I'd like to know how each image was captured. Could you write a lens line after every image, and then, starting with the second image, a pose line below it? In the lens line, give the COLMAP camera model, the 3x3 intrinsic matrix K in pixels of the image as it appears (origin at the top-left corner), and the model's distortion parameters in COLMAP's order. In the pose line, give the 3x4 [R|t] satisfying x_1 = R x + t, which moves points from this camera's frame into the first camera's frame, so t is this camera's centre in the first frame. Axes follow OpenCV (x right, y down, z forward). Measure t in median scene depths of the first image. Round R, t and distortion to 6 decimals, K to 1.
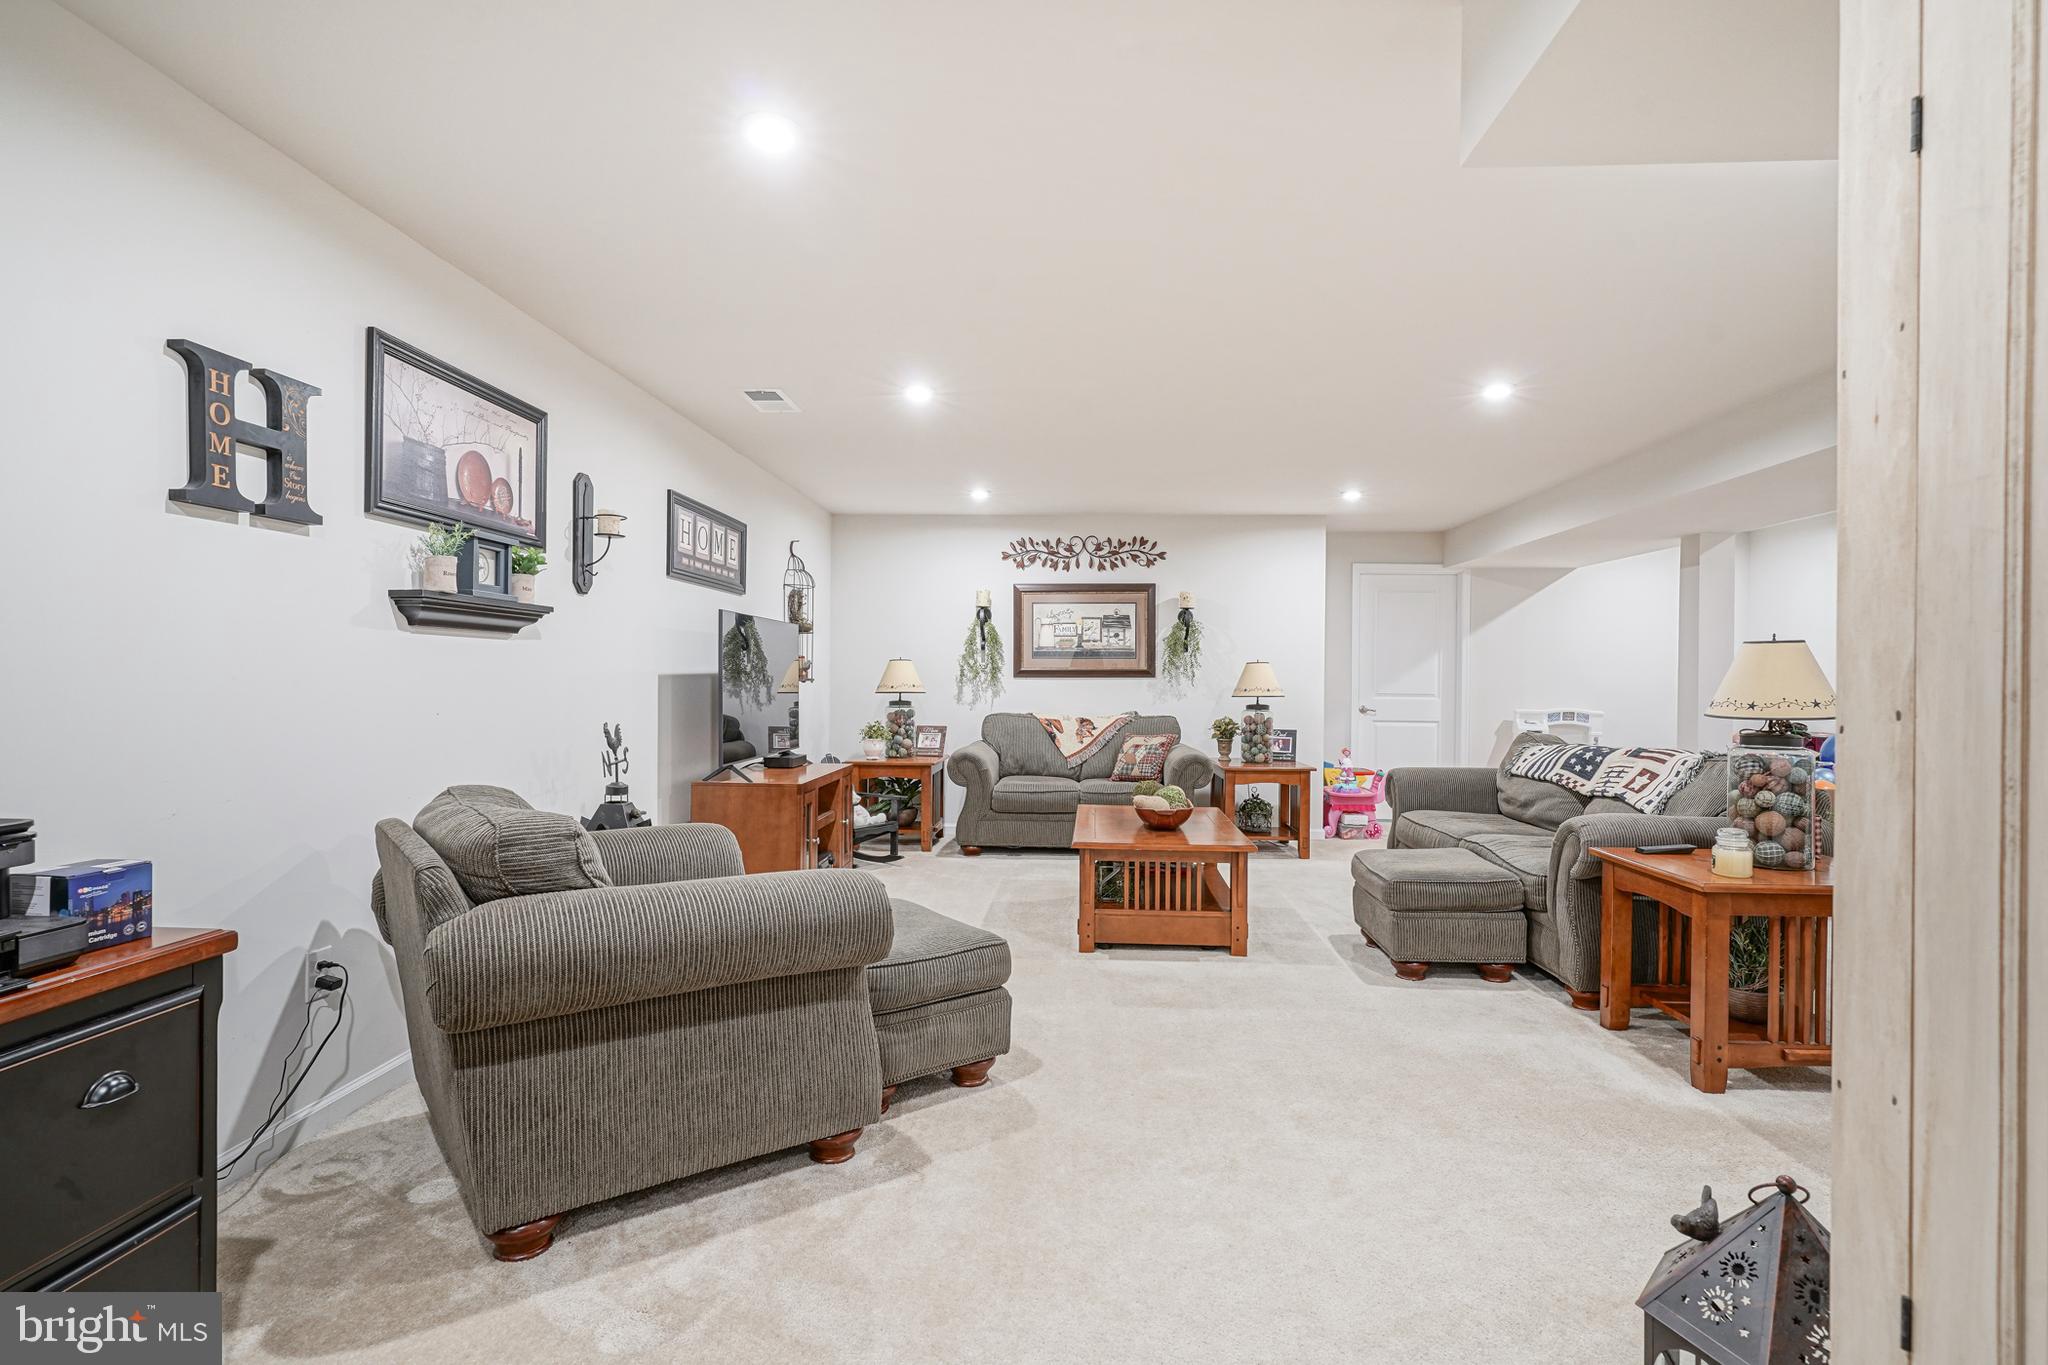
lens RADIAL K [[994.8, 0, 1023.2], [0, 994.8, 689.1], [0, 0, 1]] dist [-0.003420, 0.001790]
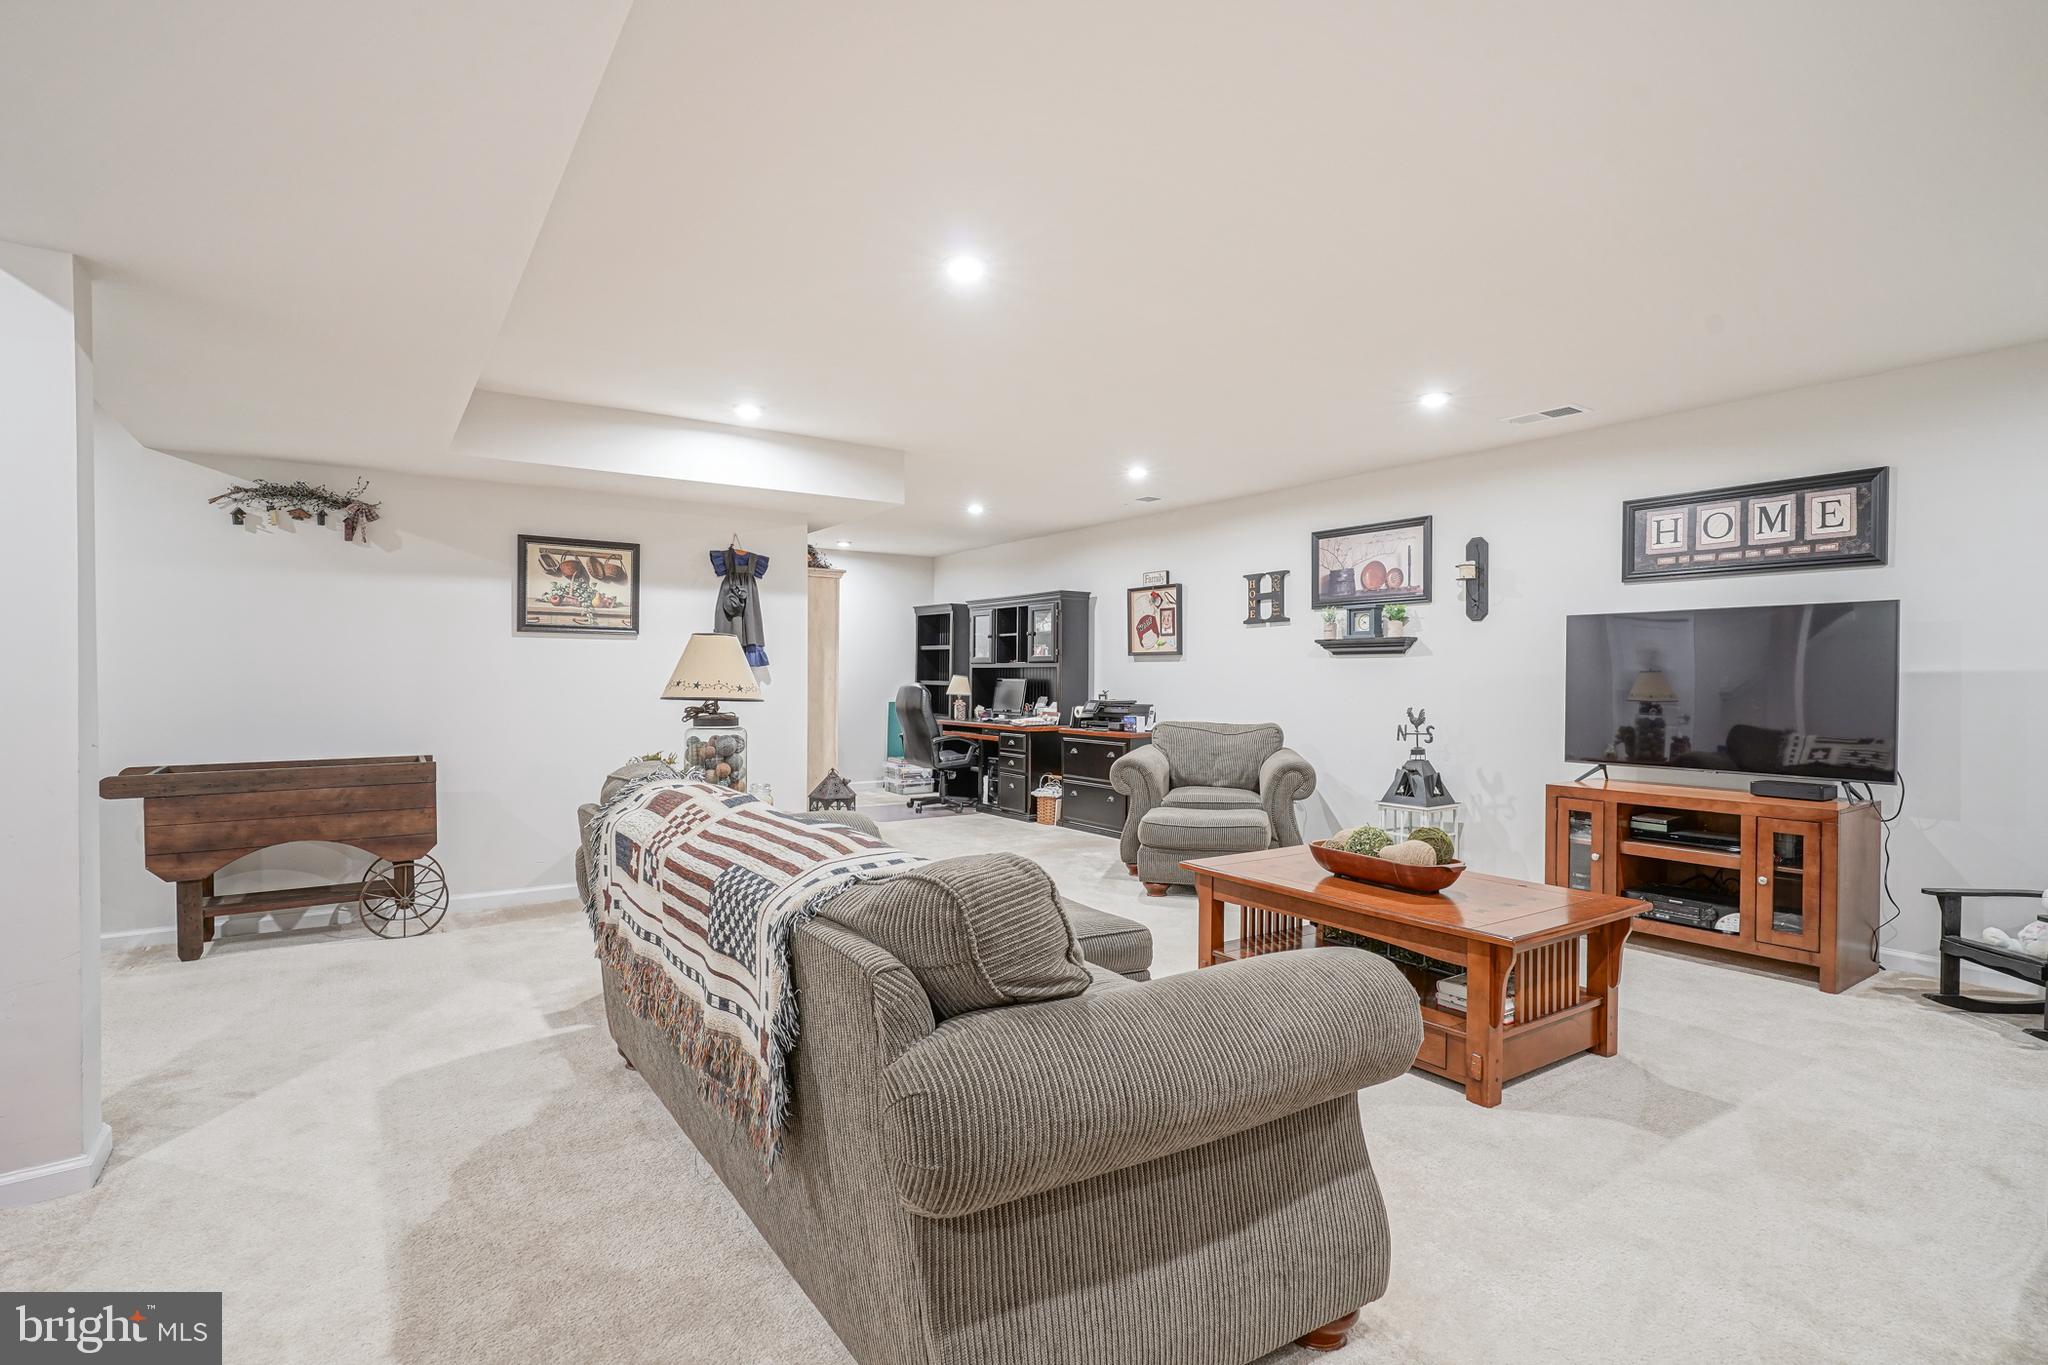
lens RADIAL K [[994.8, 0, 1023.2], [0, 994.8, 689.1], [0, 0, 1]] dist [-0.003420, 0.001790]
pose [[-0.789221, 0.005770, -0.614082, 1.229623], [-0.009625, 0.999717, 0.021764, -0.028211], [0.614033, 0.023087, -0.788942, 2.219605]]
